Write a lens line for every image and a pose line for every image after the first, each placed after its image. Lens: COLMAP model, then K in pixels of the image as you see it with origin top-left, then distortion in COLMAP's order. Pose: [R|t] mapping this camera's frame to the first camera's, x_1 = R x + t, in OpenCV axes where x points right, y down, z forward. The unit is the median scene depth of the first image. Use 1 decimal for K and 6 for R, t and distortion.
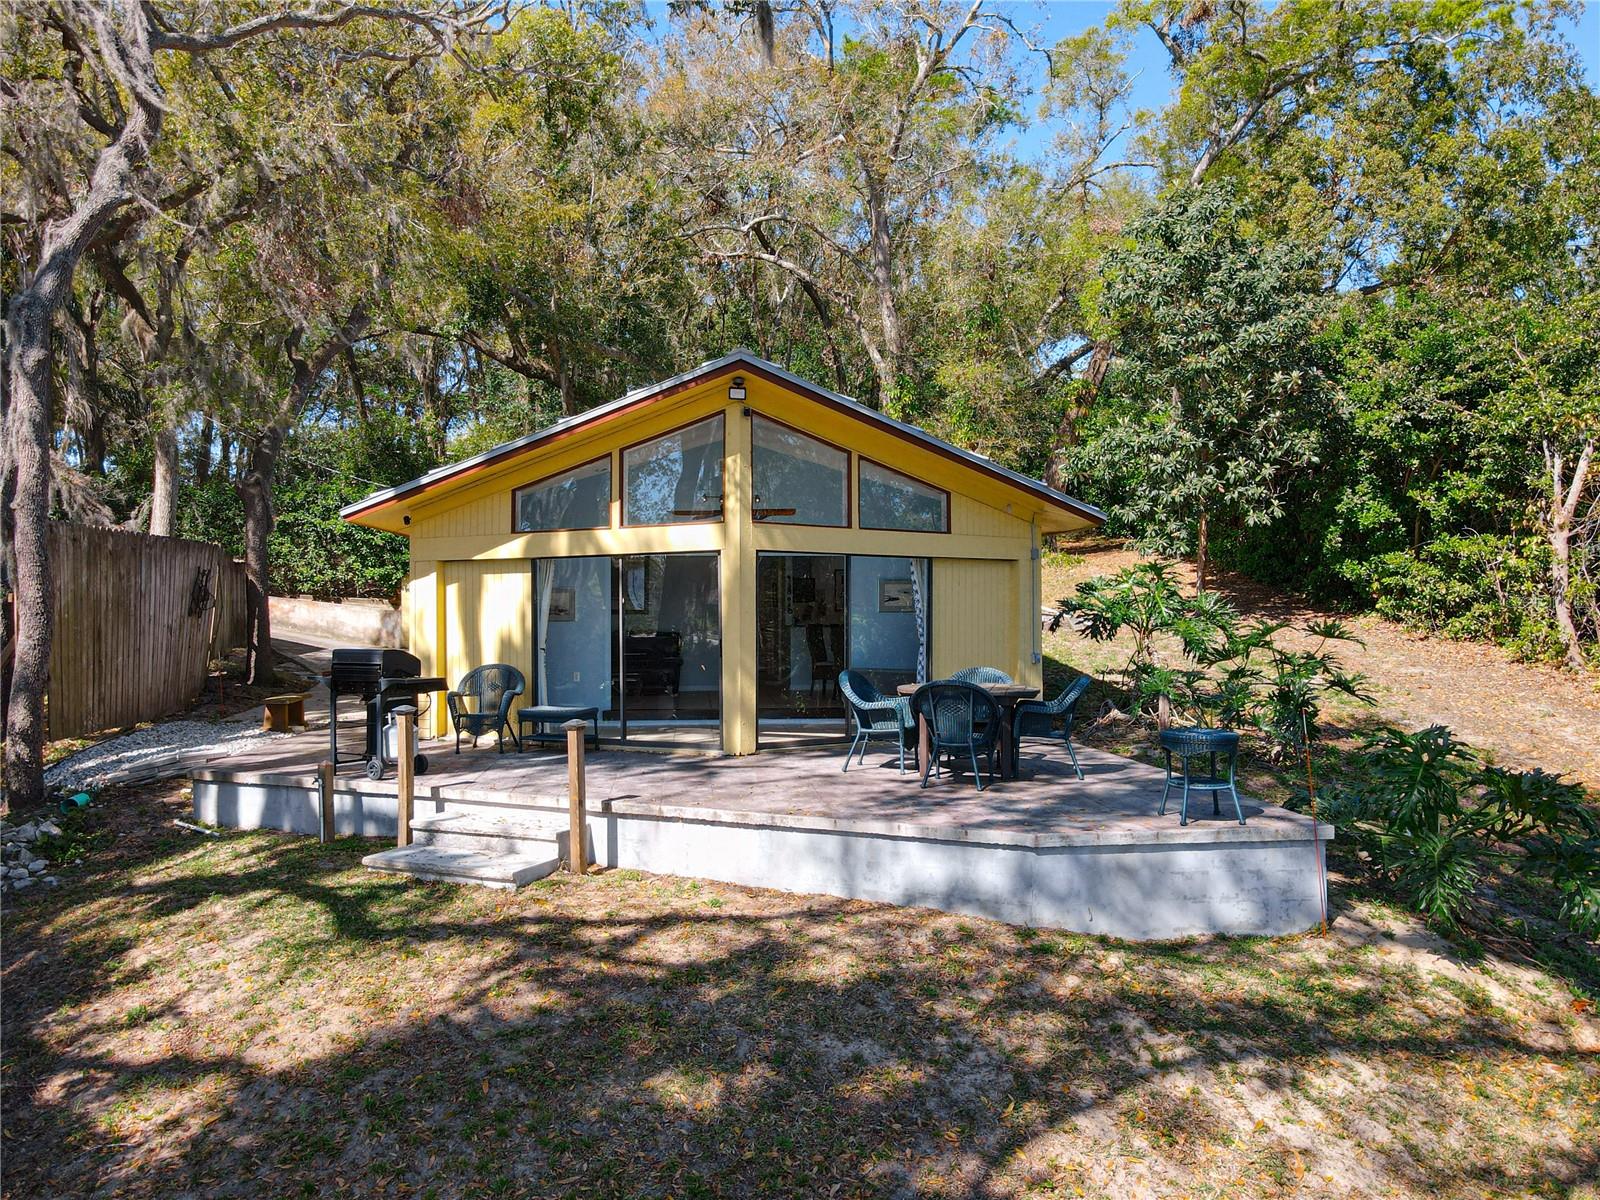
lens RADIAL K [[1151.8, 0, 790.7], [0, 1151.8, 609.8], [0, 0, 1]] dist [-0.000325, 0.006995]
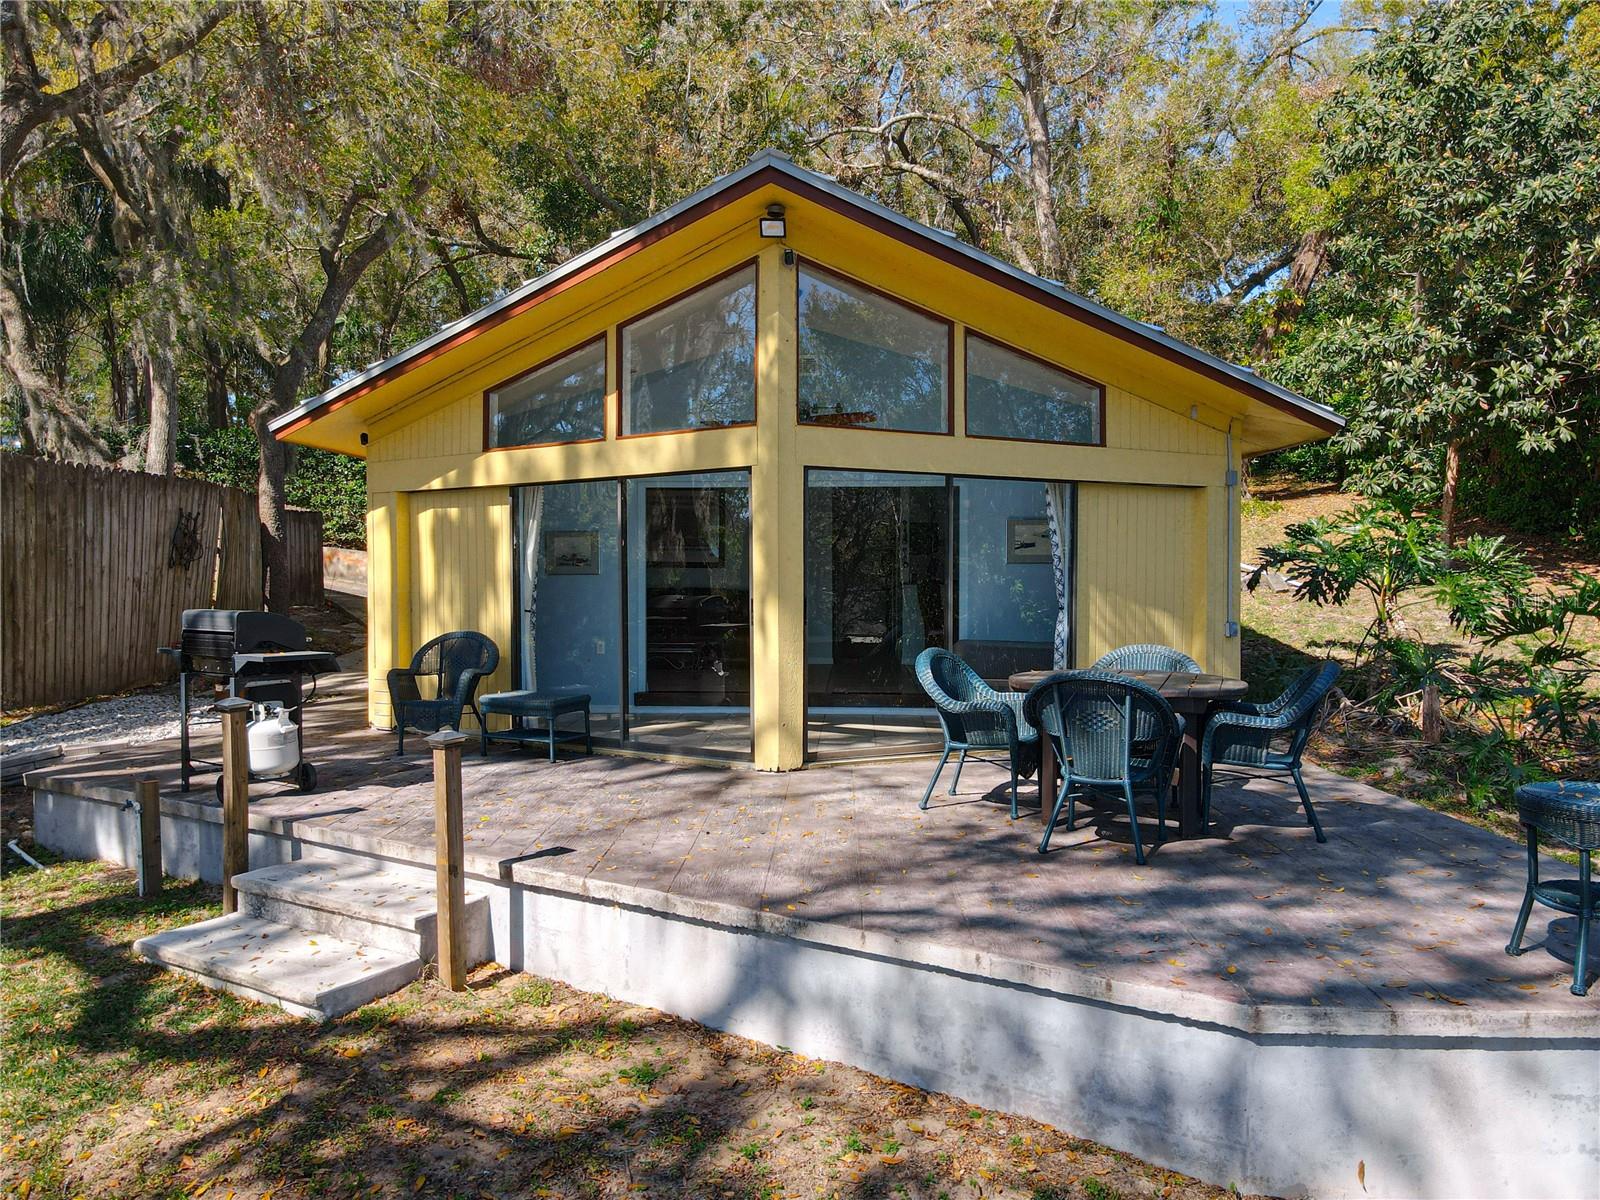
lens RADIAL K [[1161.3, 0, 798.2], [0, 1161.3, 600.8], [0, 0, 1]] dist [0.006515, 0.005347]
pose [[0.990971, 0.005499, -0.133960, 0.041073], [-0.002041, 0.999662, 0.025936, 0.006555], [0.134058, -0.025428, 0.990647, 0.233106]]
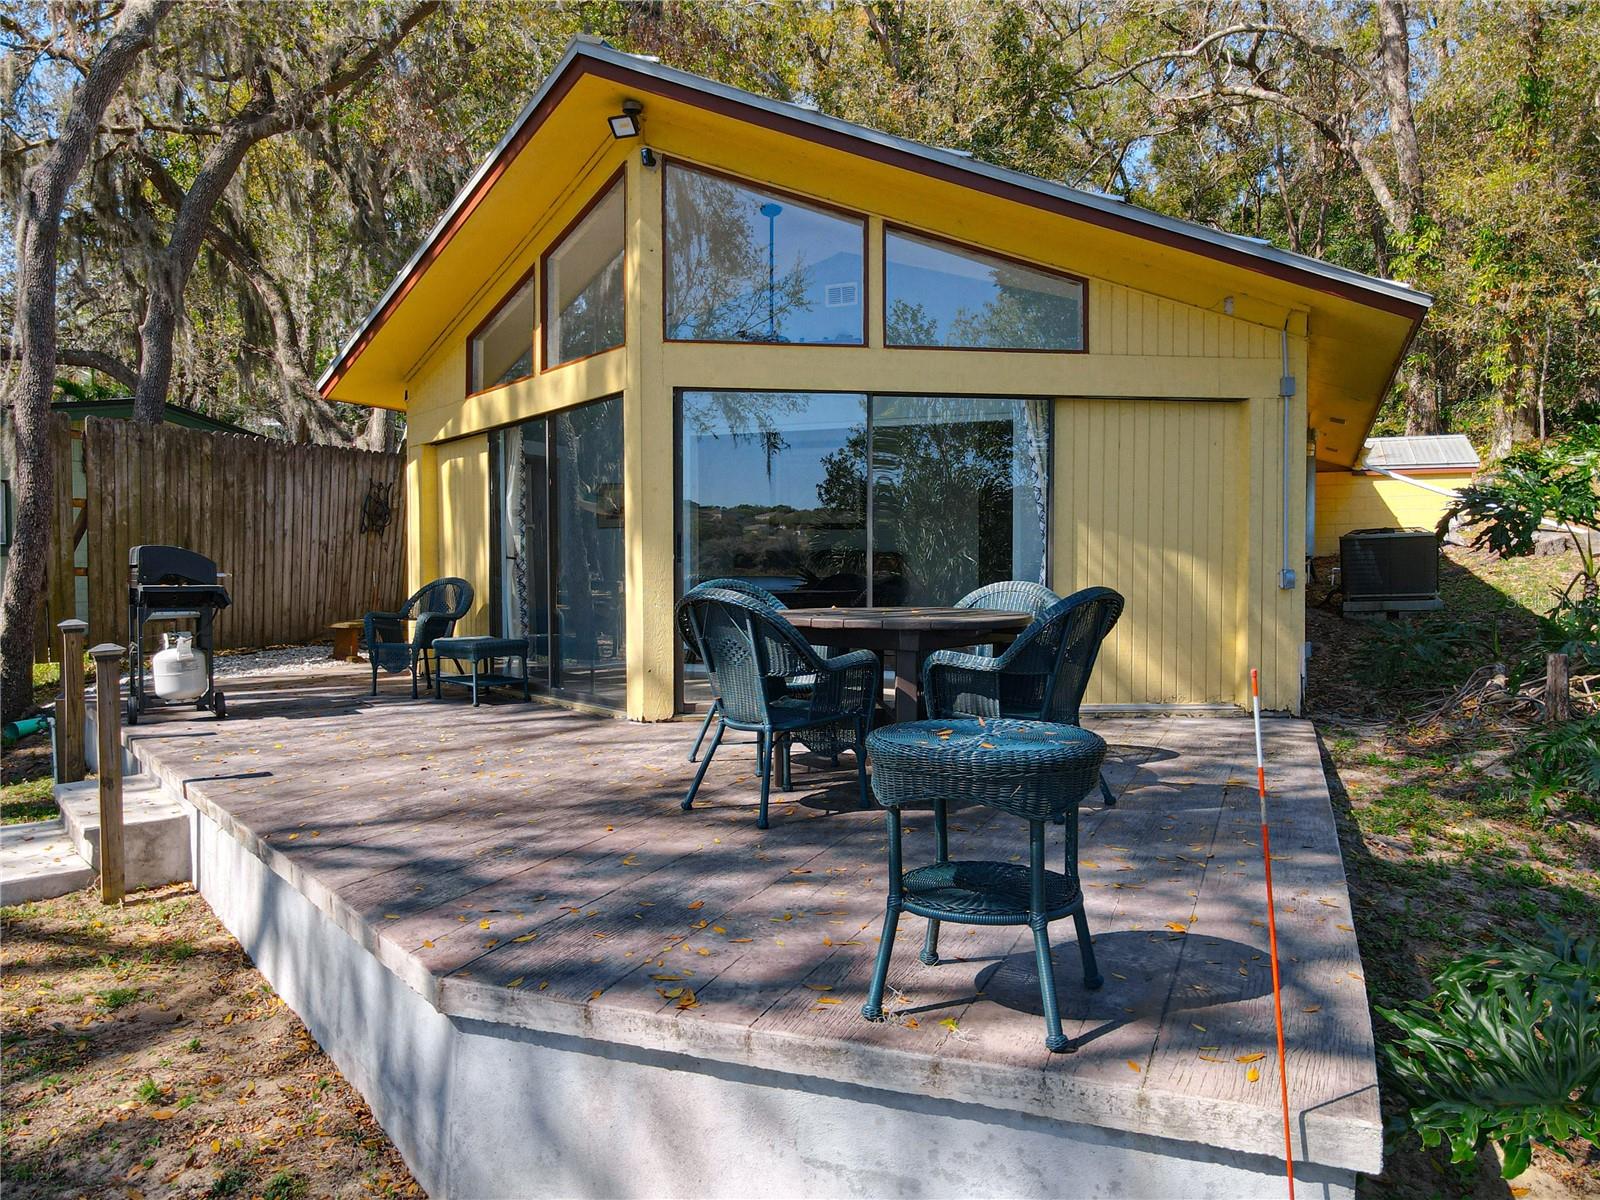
lens RADIAL K [[1183.2, 0, 798.2], [0, 1183.2, 589.5], [0, 0, 1]] dist [0.016834, 0.002749]
pose [[0.883533, 0.010539, -0.468250, 0.230475], [0.000461, 0.999727, 0.023371, 0.029004], [0.468369, -0.020864, 0.883287, 0.337499]]
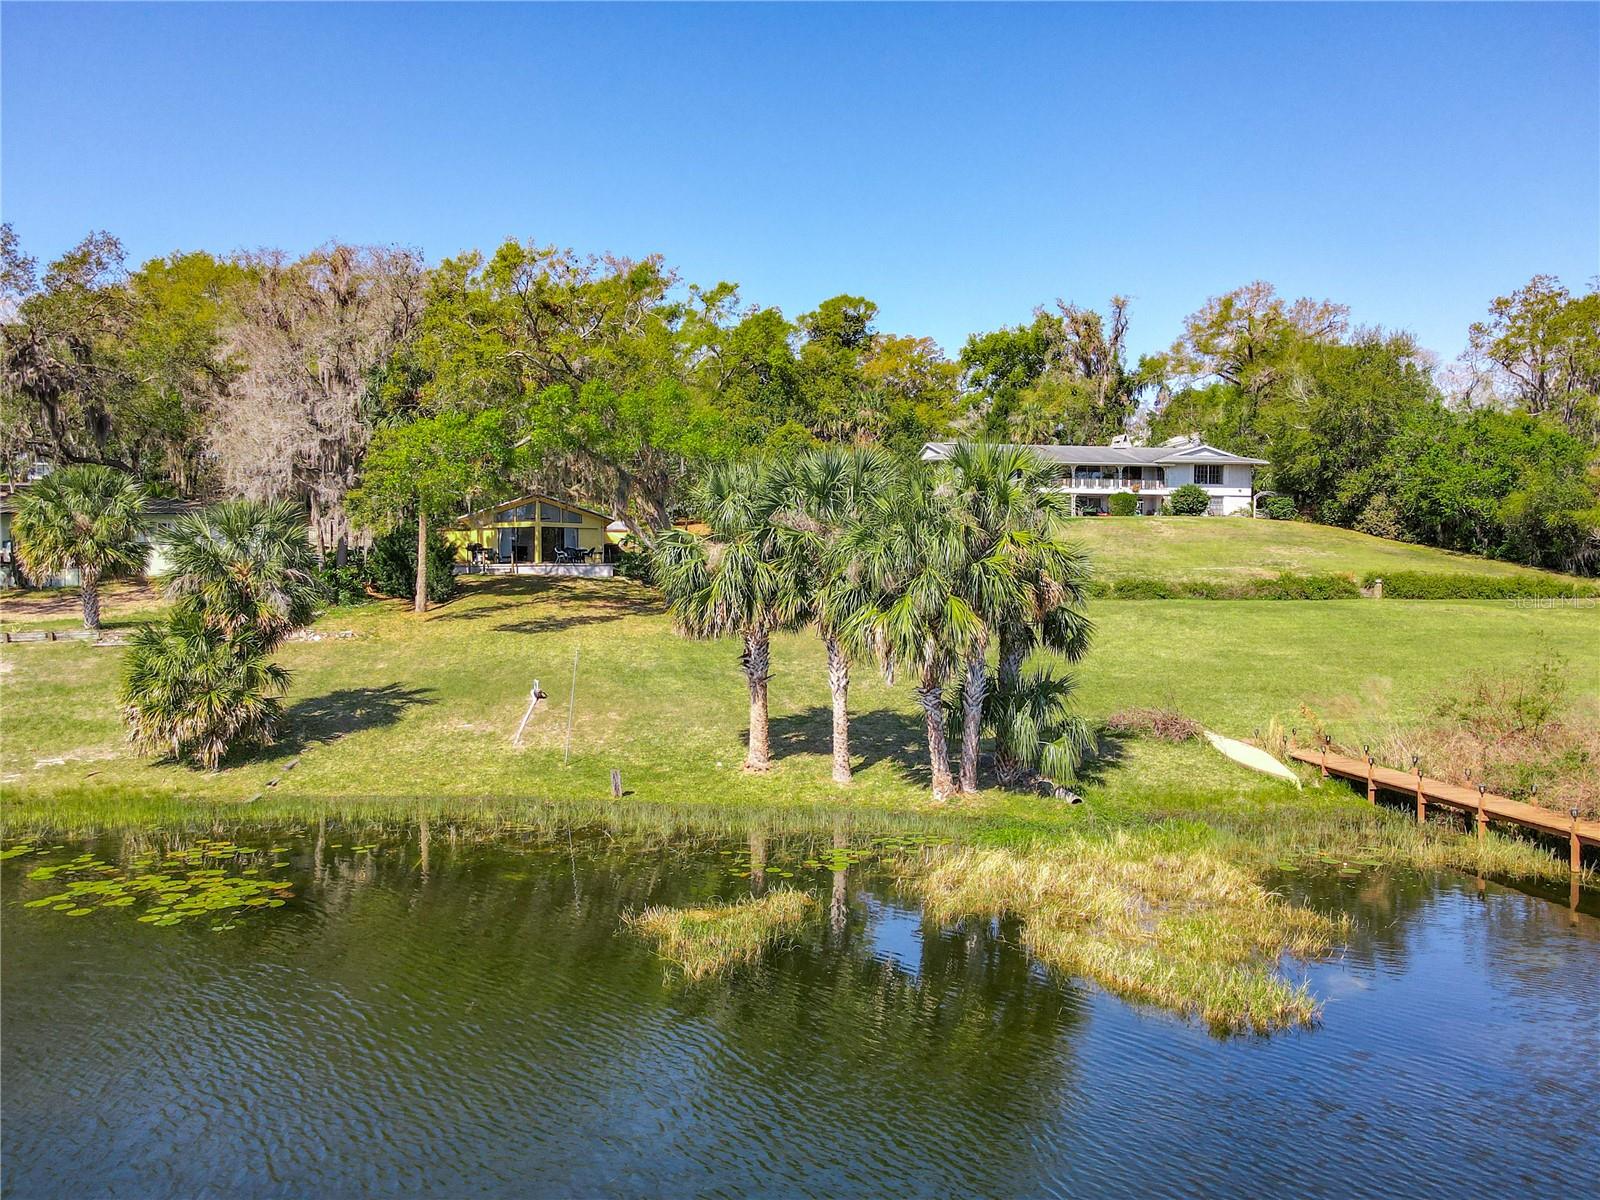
lens RADIAL K [[1161.3, 0, 798.2], [0, 1161.3, 600.8], [0, 0, 1]] dist [0.006515, 0.005347]
pose [[0.990553, 0.002869, 0.137098, 0.311942], [-0.006770, 0.999585, 0.028002, 0.101112], [-0.136961, -0.028666, 0.990162, -3.393155]]
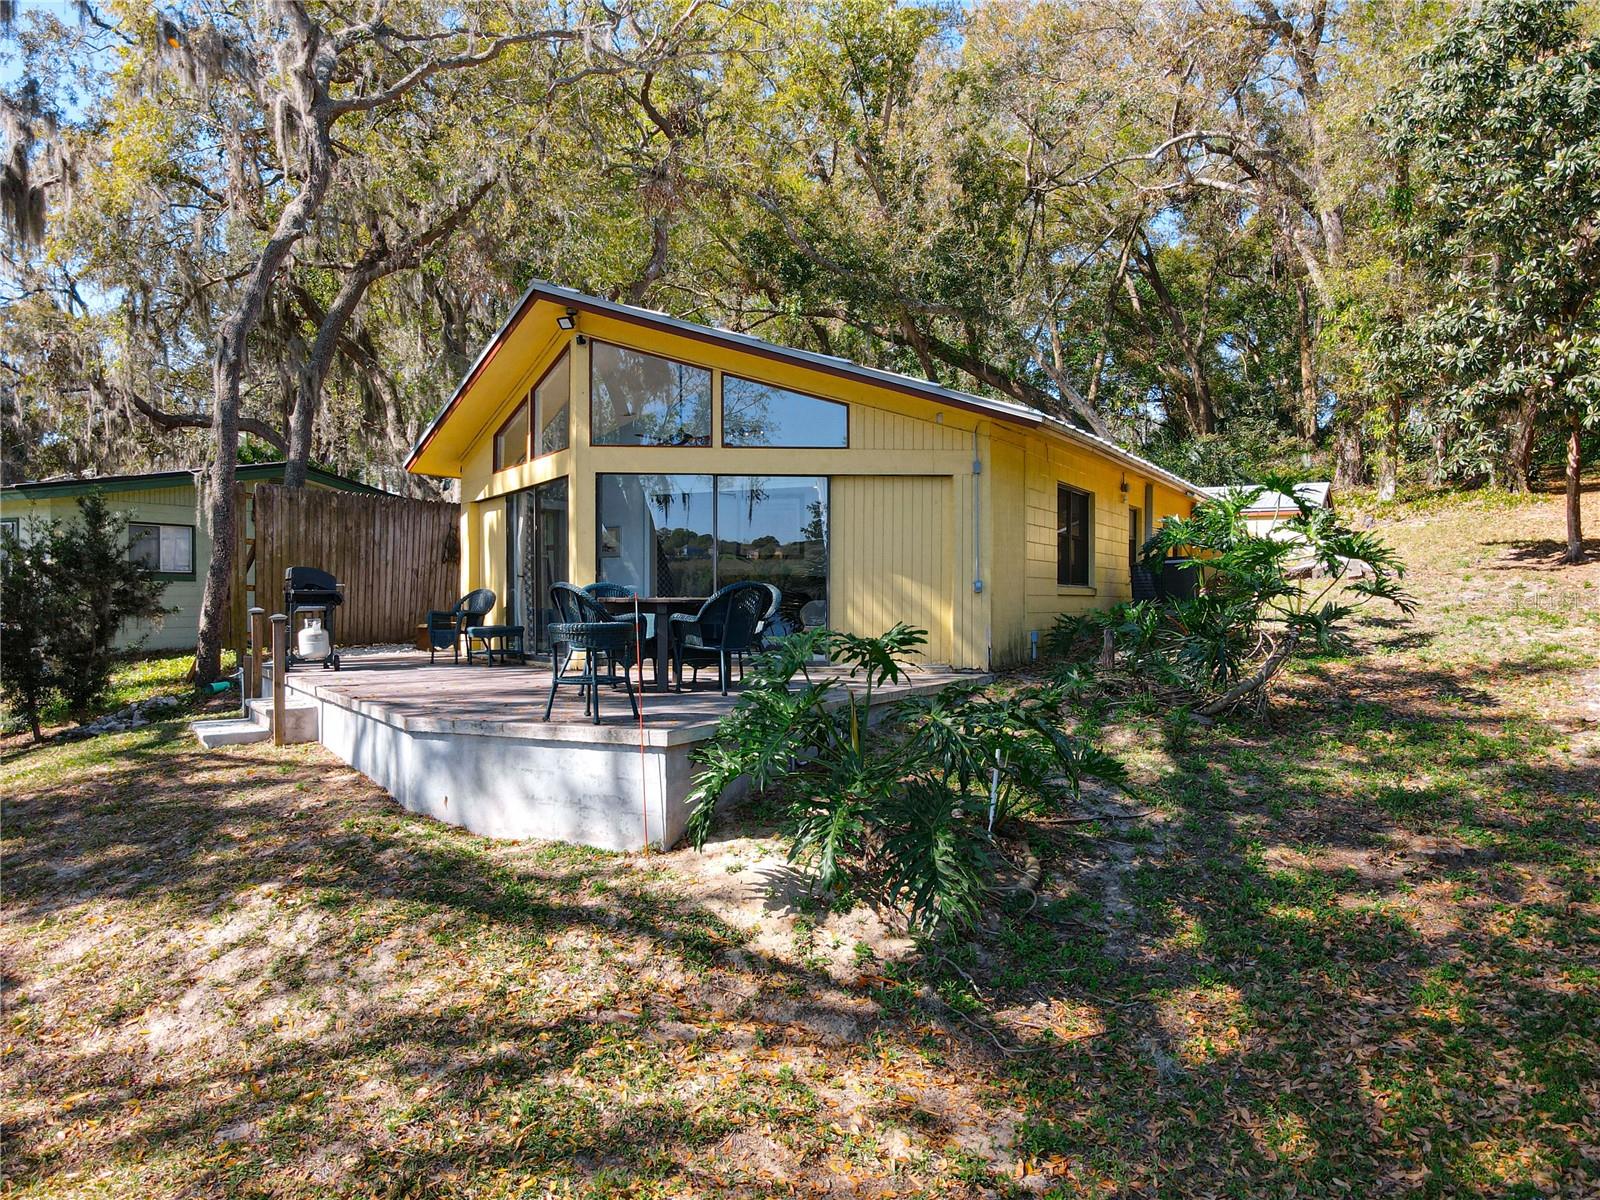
lens RADIAL K [[1154.4, 0, 799.2], [0, 1154.4, 589.4], [0, 0, 1]] dist [0.006929, 0.003618]
pose [[0.842129, -0.003229, -0.539266, 0.486221], [-0.000679, 0.999975, -0.007048, 0.043251], [0.539275, 0.006302, 0.842106, 0.160414]]
